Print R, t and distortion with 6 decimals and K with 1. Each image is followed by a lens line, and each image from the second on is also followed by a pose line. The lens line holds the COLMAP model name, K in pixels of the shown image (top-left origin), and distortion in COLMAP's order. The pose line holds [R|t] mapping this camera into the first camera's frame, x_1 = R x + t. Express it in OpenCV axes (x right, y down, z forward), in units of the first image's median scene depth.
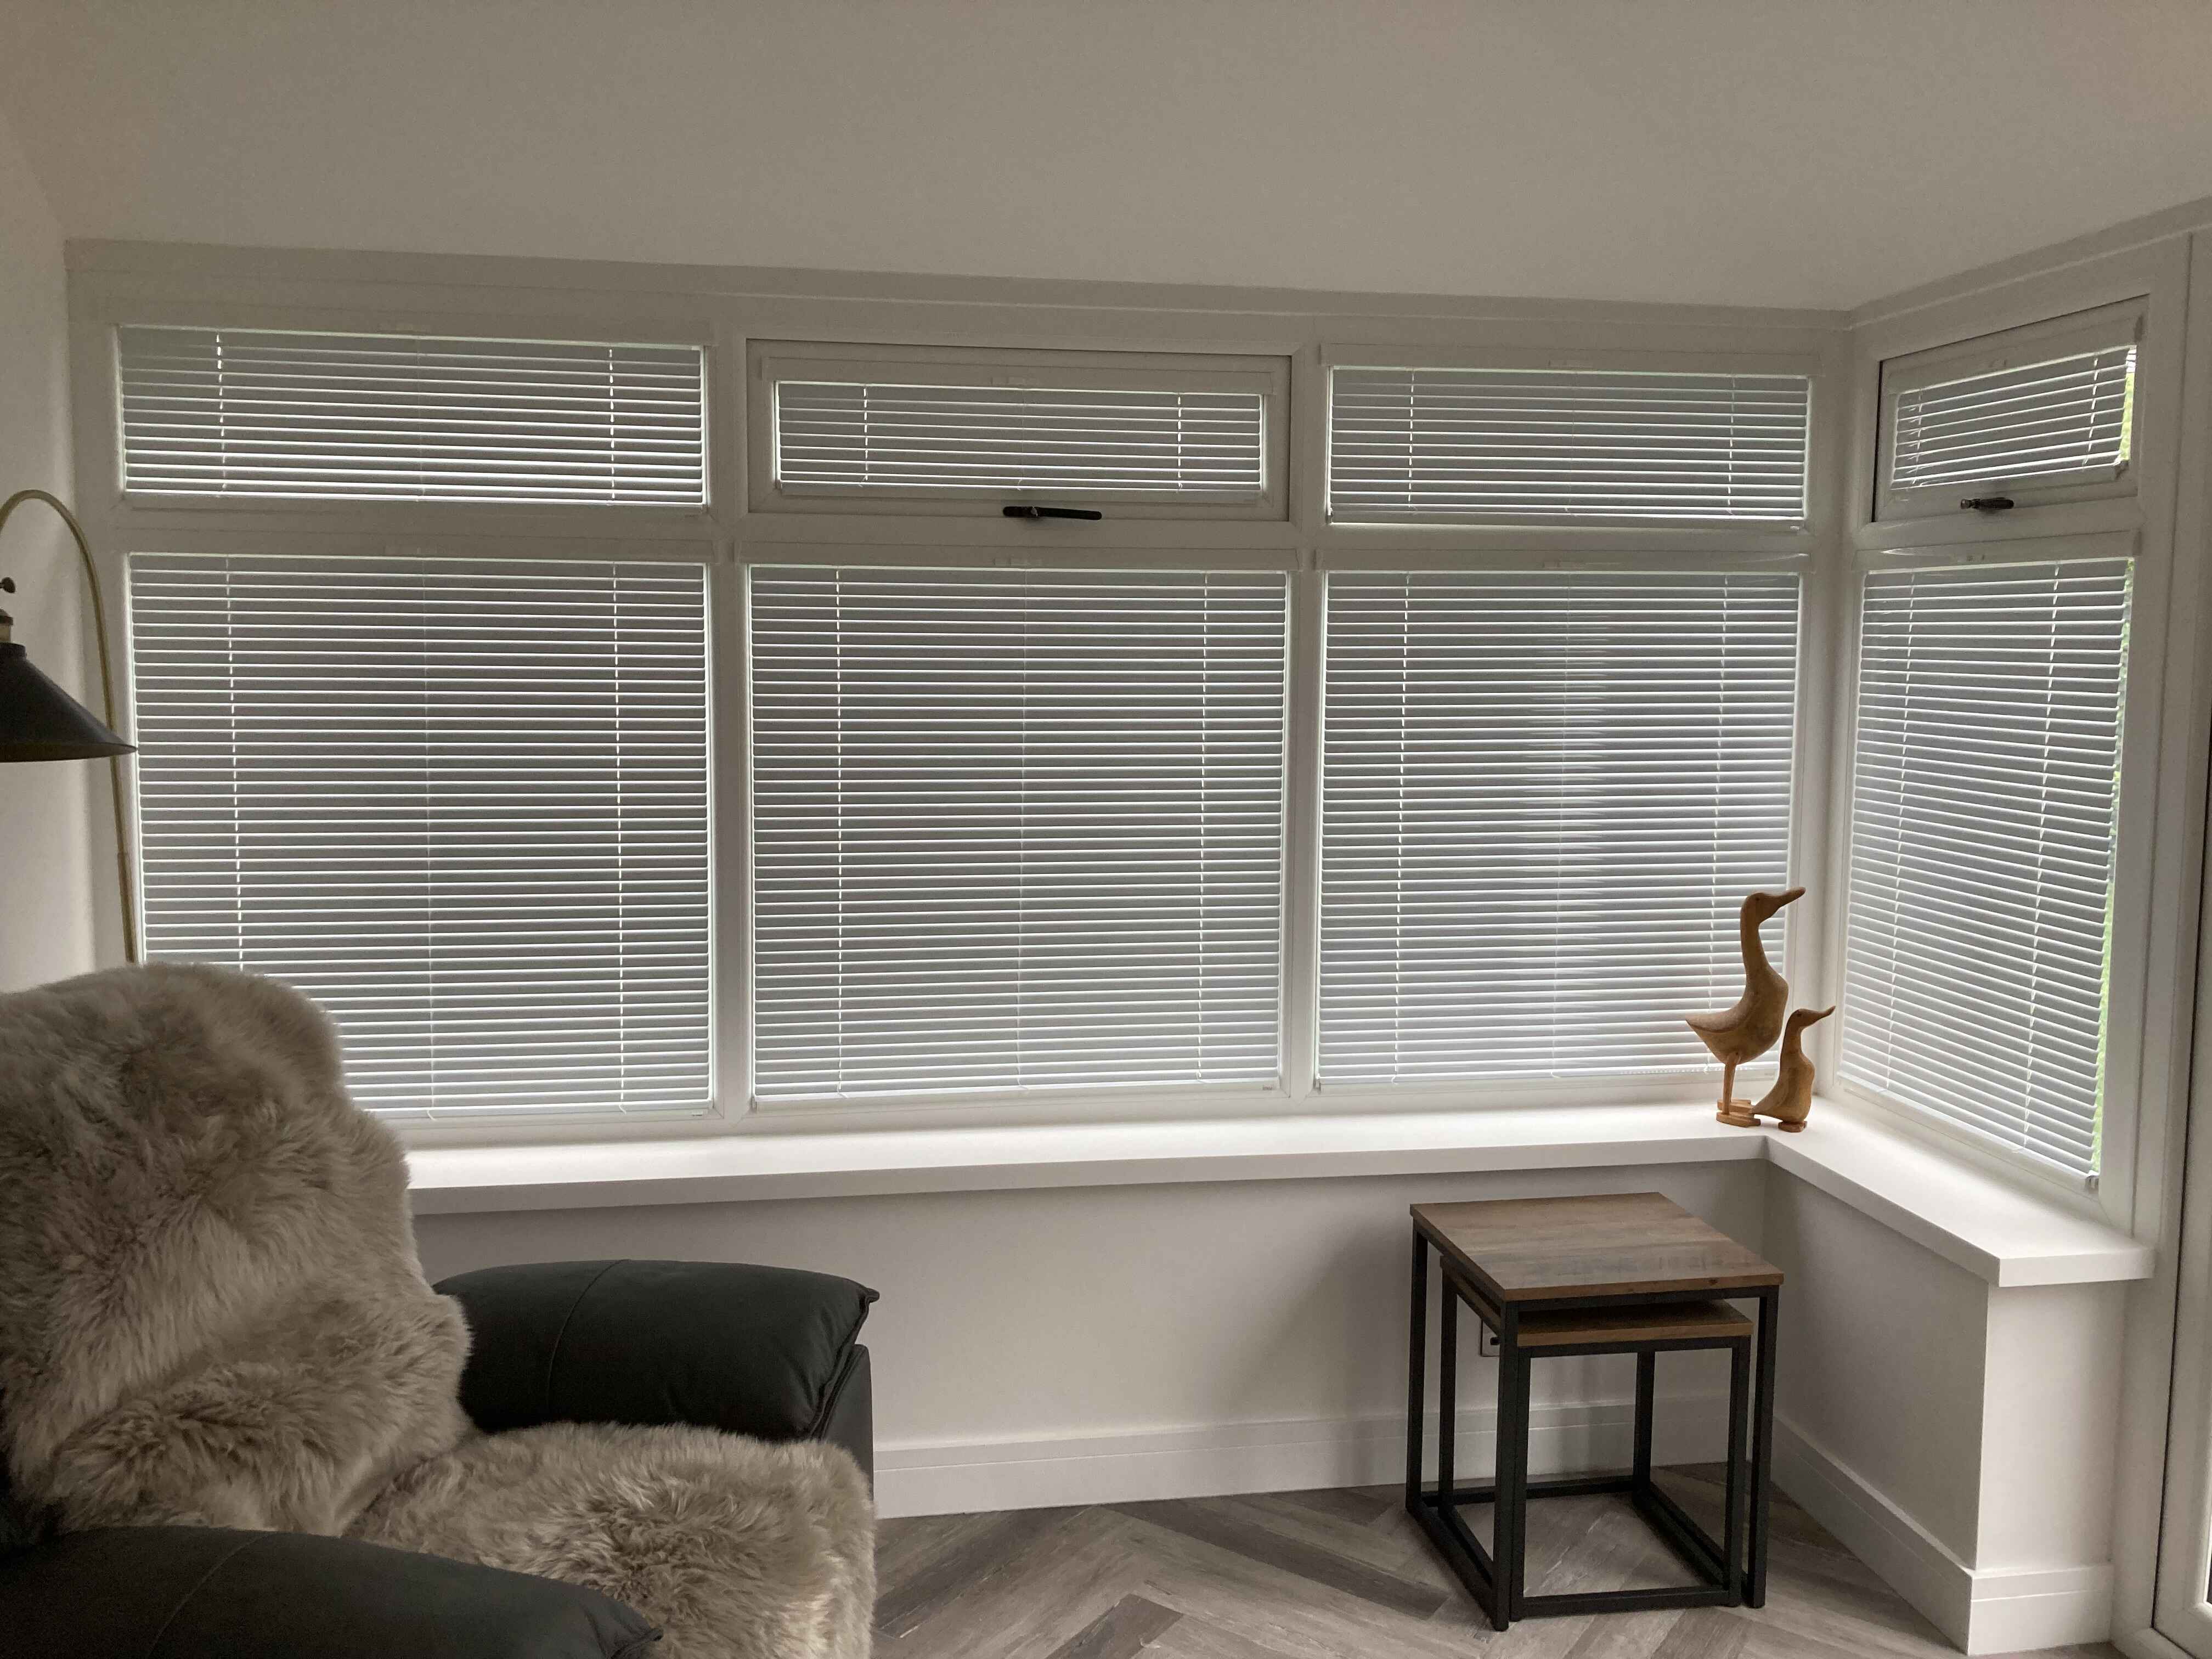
lens RADIAL K [[1810.7, 0, 1088.7], [0, 1810.7, 818.2], [0, 0, 1]] dist [0.004069, 0.000126]
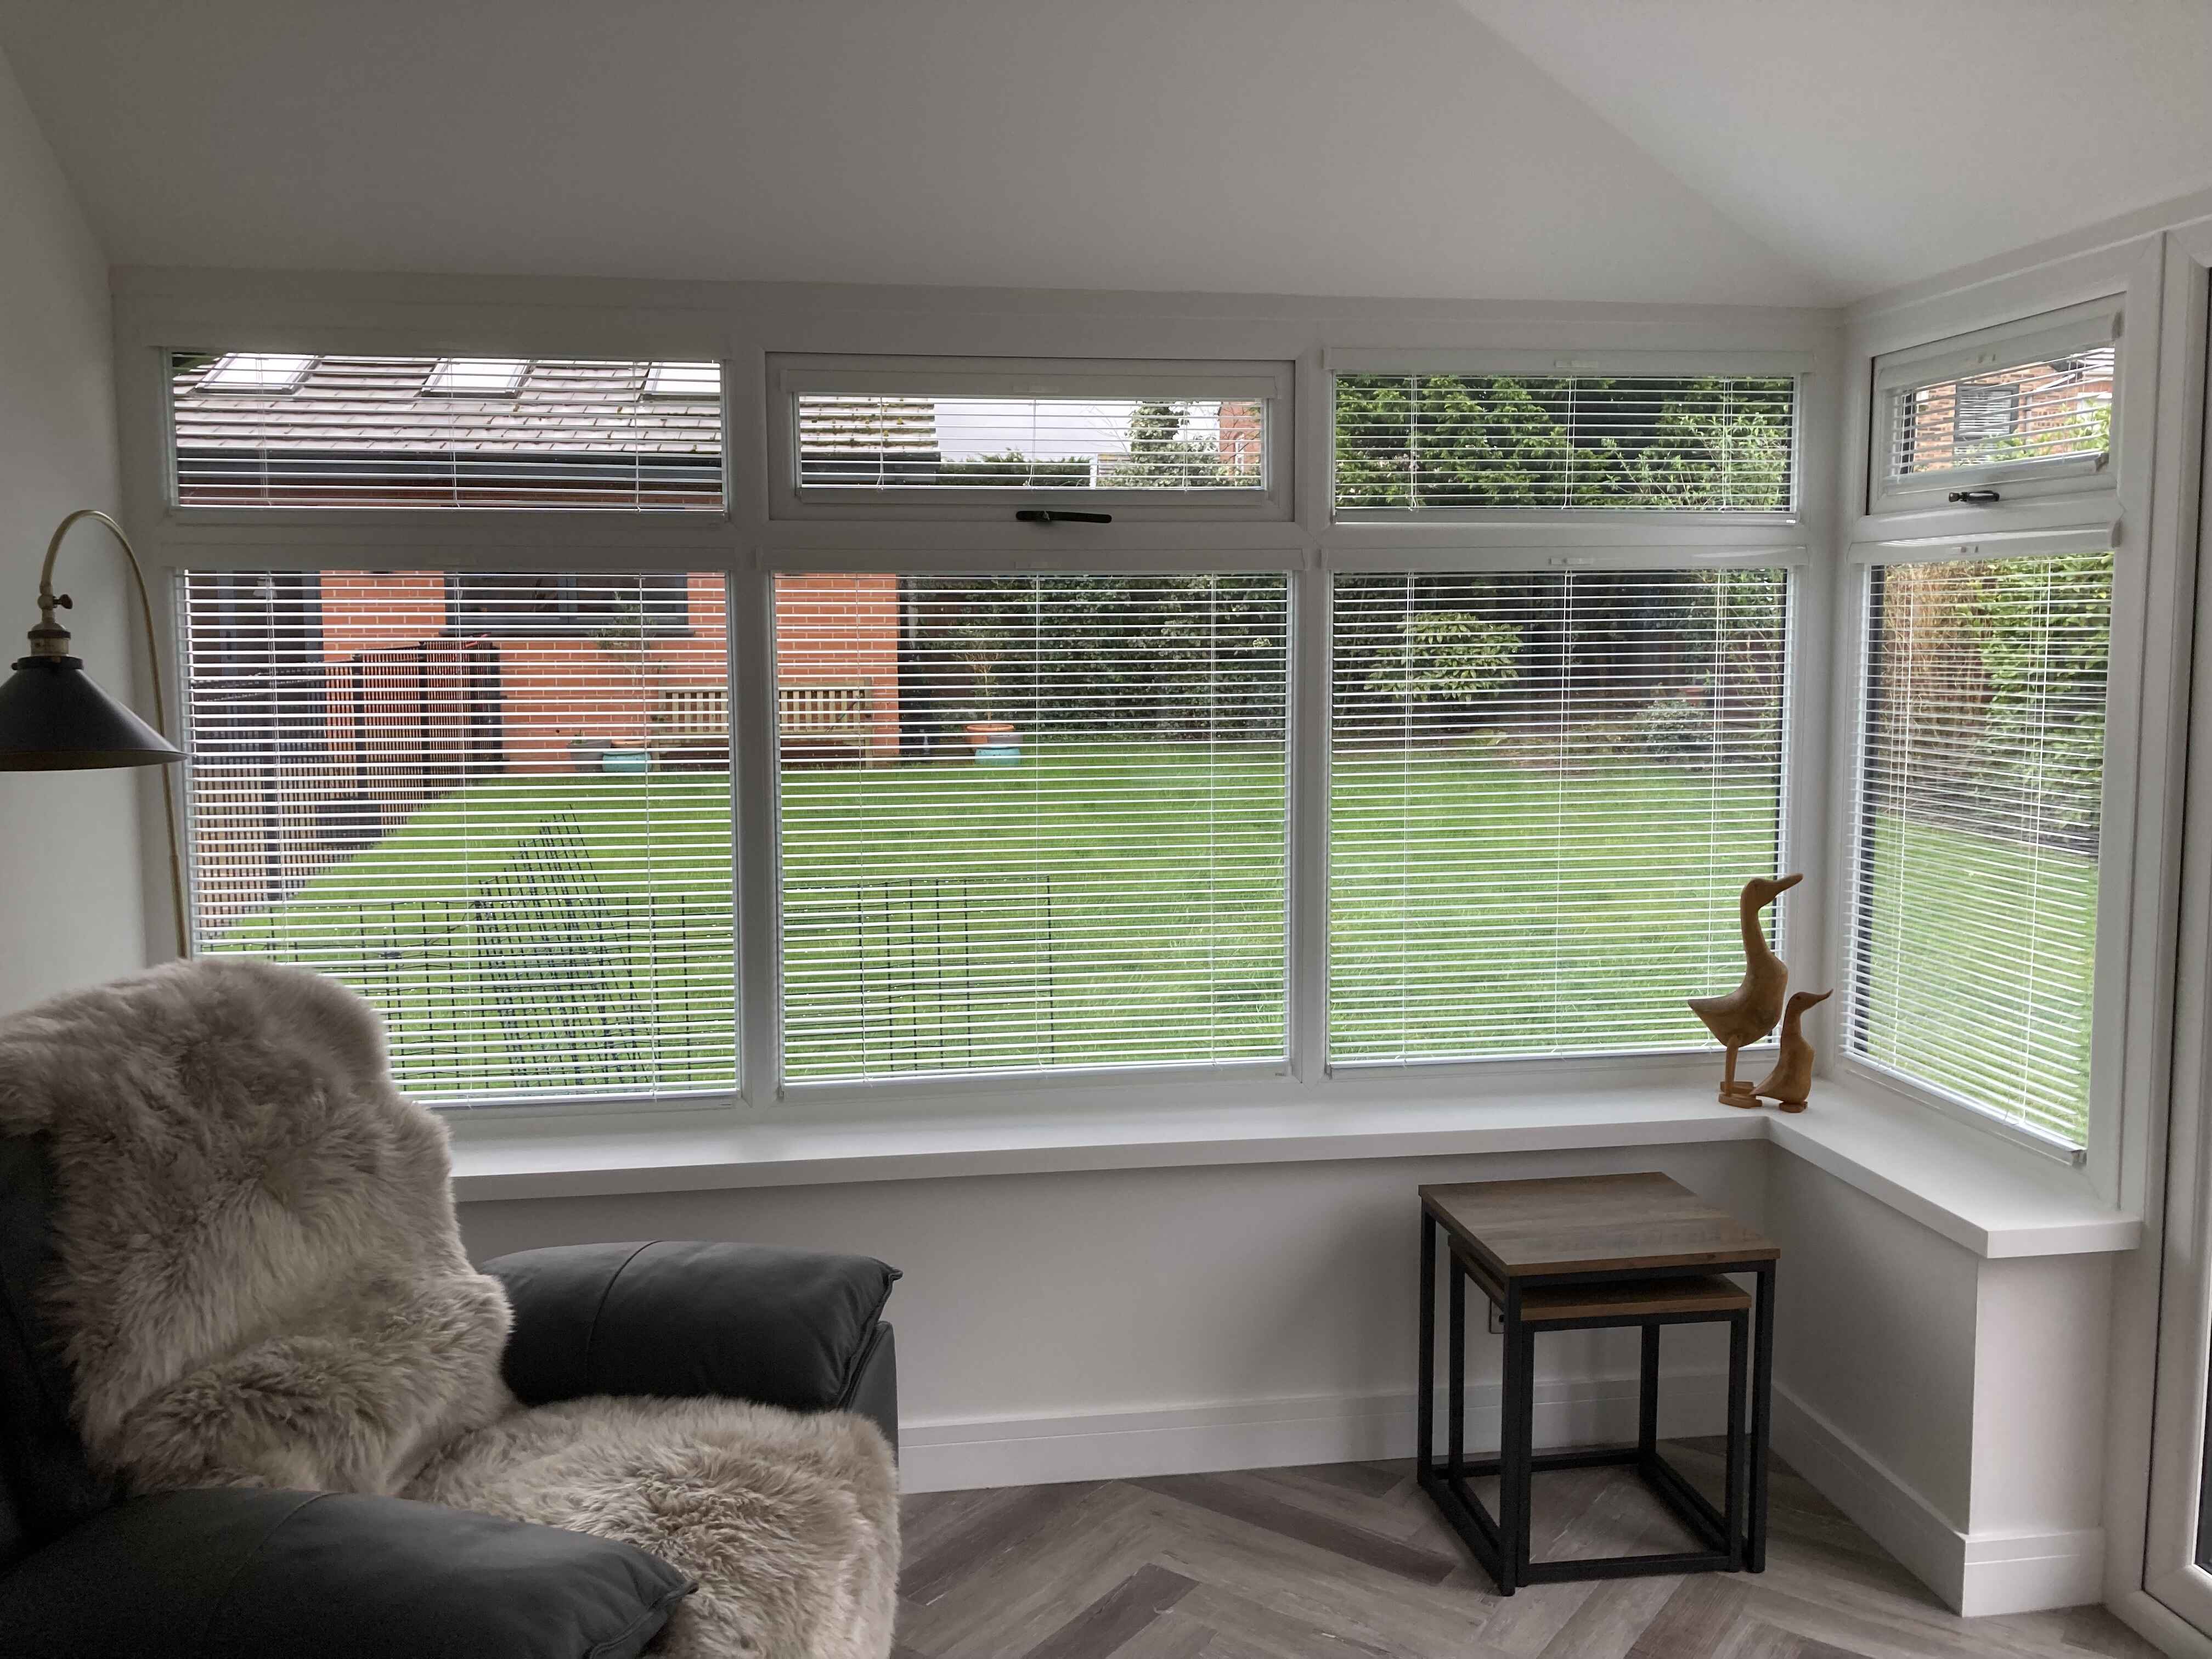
lens RADIAL K [[1810.7, 0, 1088.7], [0, 1810.7, 818.2], [0, 0, 1]] dist [0.004069, 0.000126]
pose [[0.999848, -0.010632, -0.013847, 0.009356], [0.010654, 0.999942, 0.001534, 0.001653], [0.013830, -0.001681, 0.999903, -0.040323]]
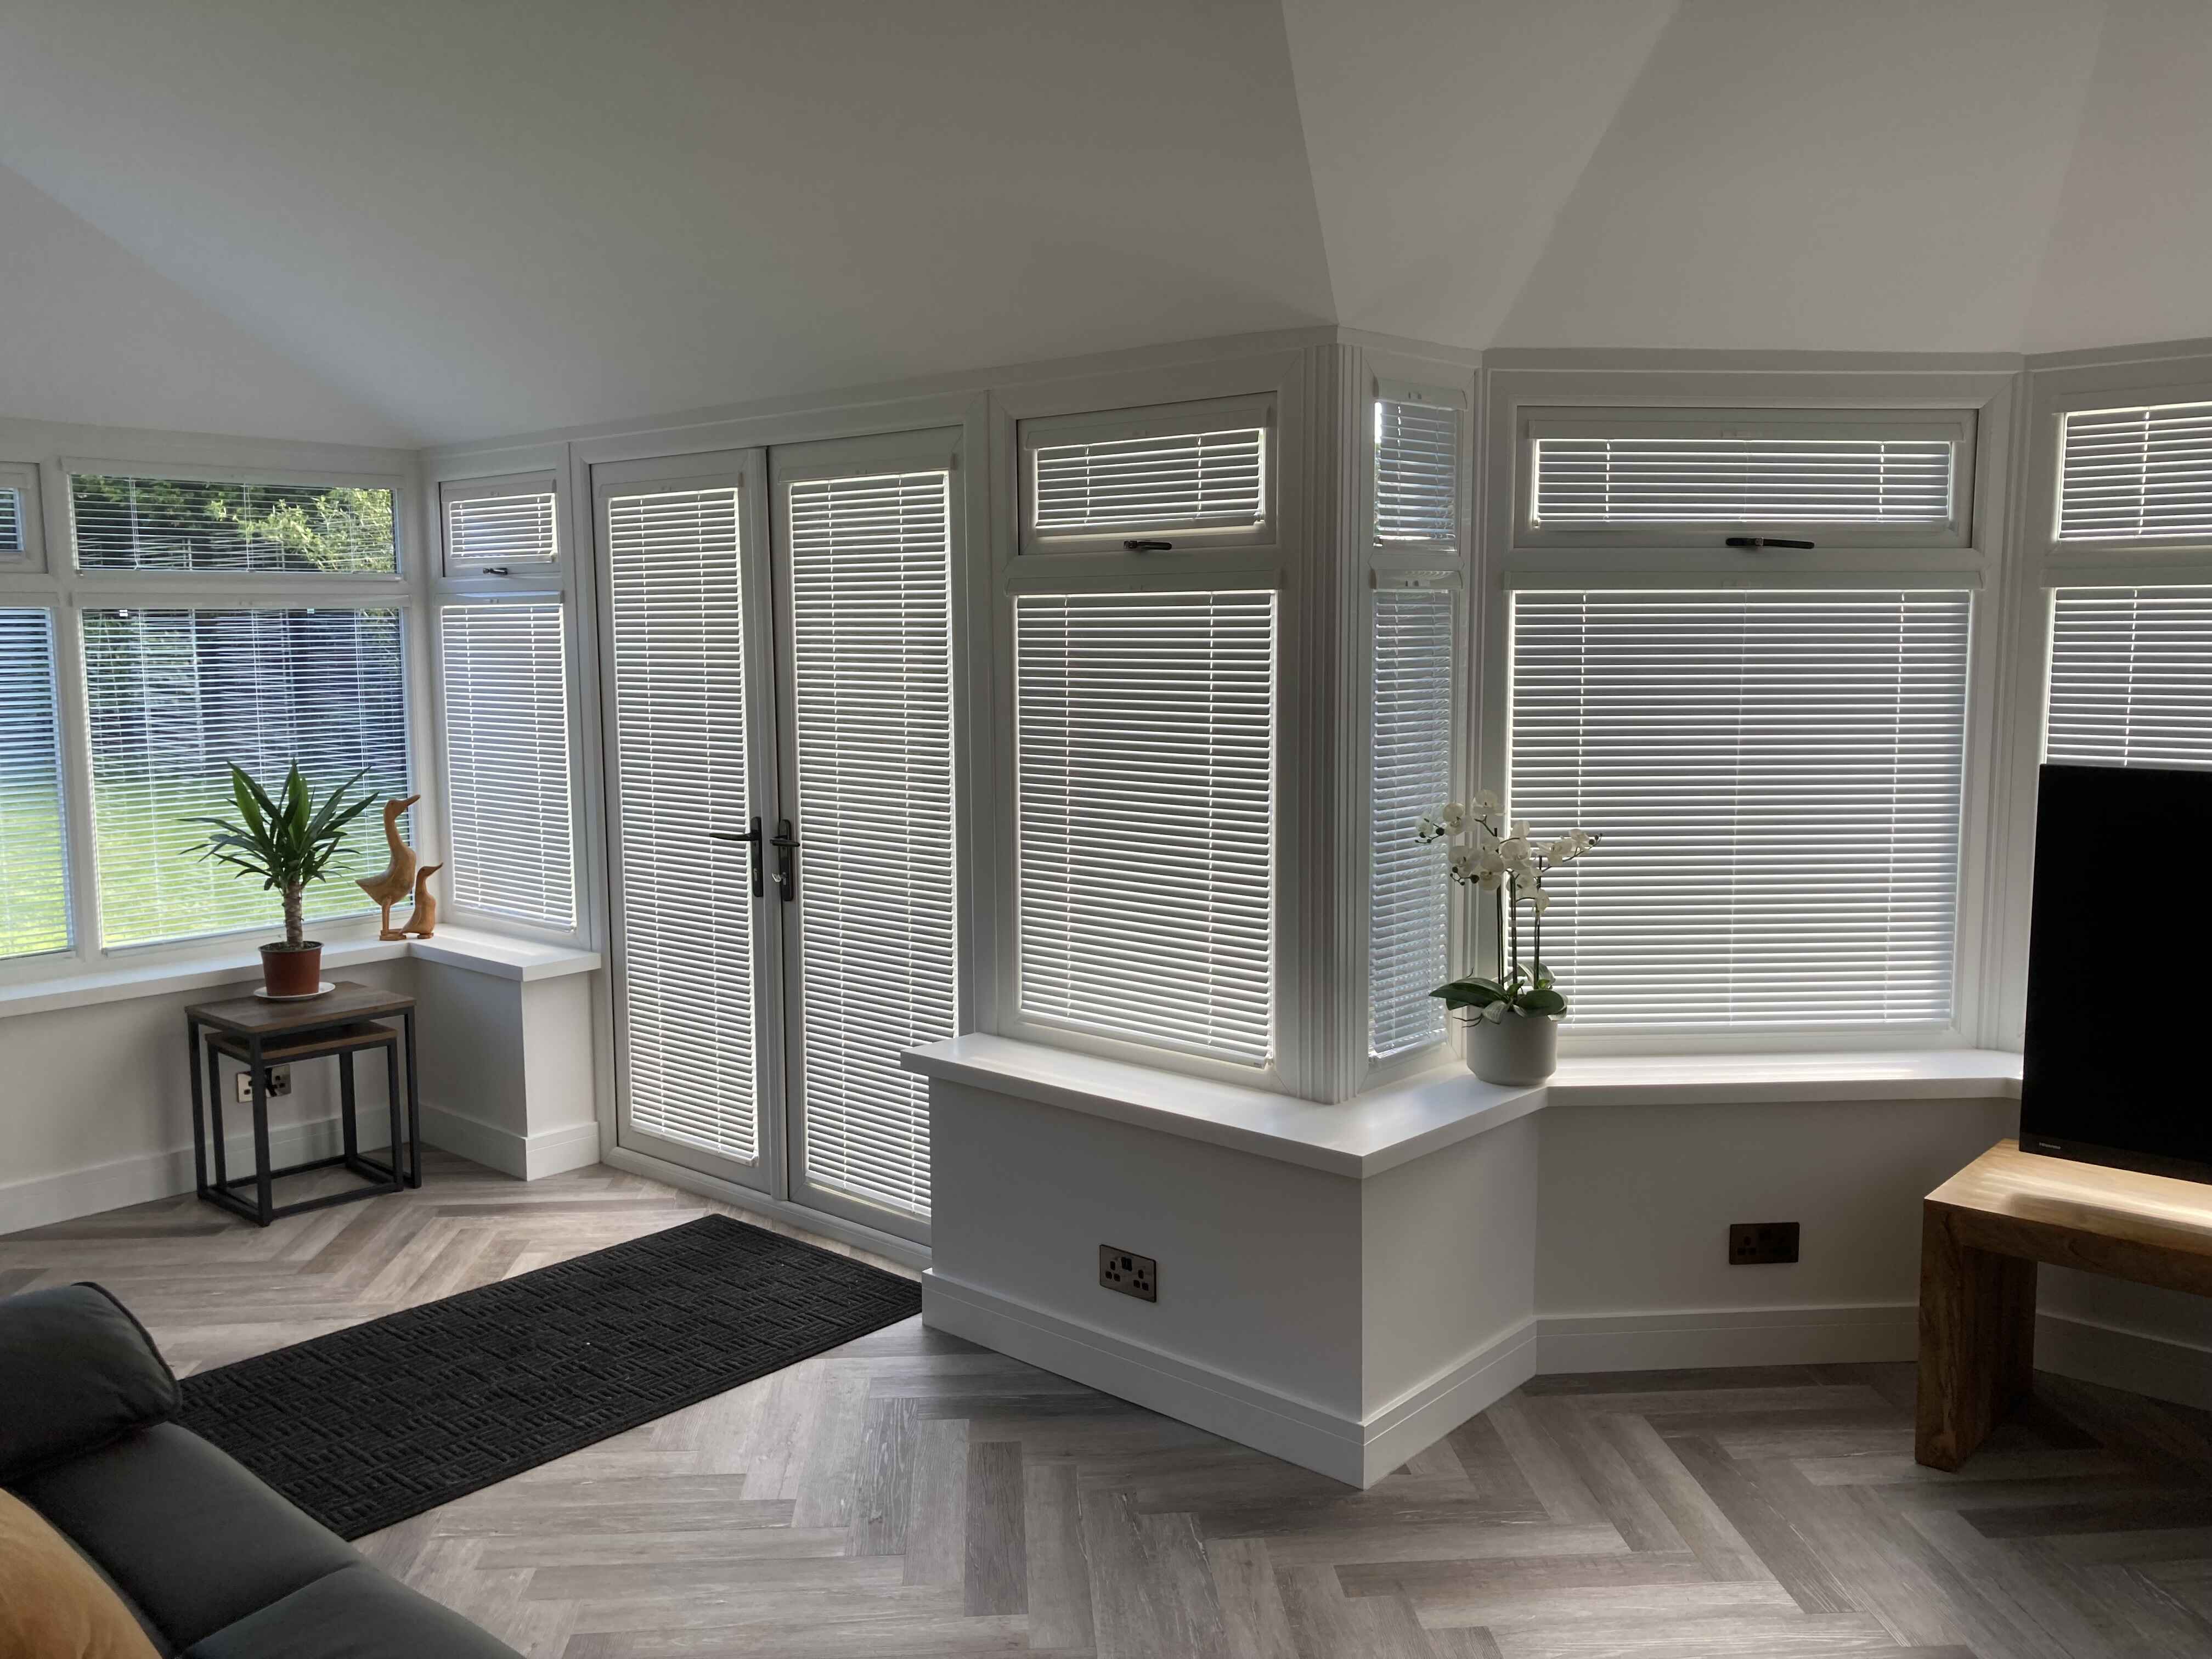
lens RADIAL K [[1810.7, 0, 1088.7], [0, 1810.7, 818.2], [0, 0, 1]] dist [0.004069, 0.000126]
pose [[0.776150, -0.078849, 0.625598, -0.250718], [0.076315, 0.996604, 0.030929, 0.077951], [-0.625913, 0.023737, 0.779532, -0.990386]]
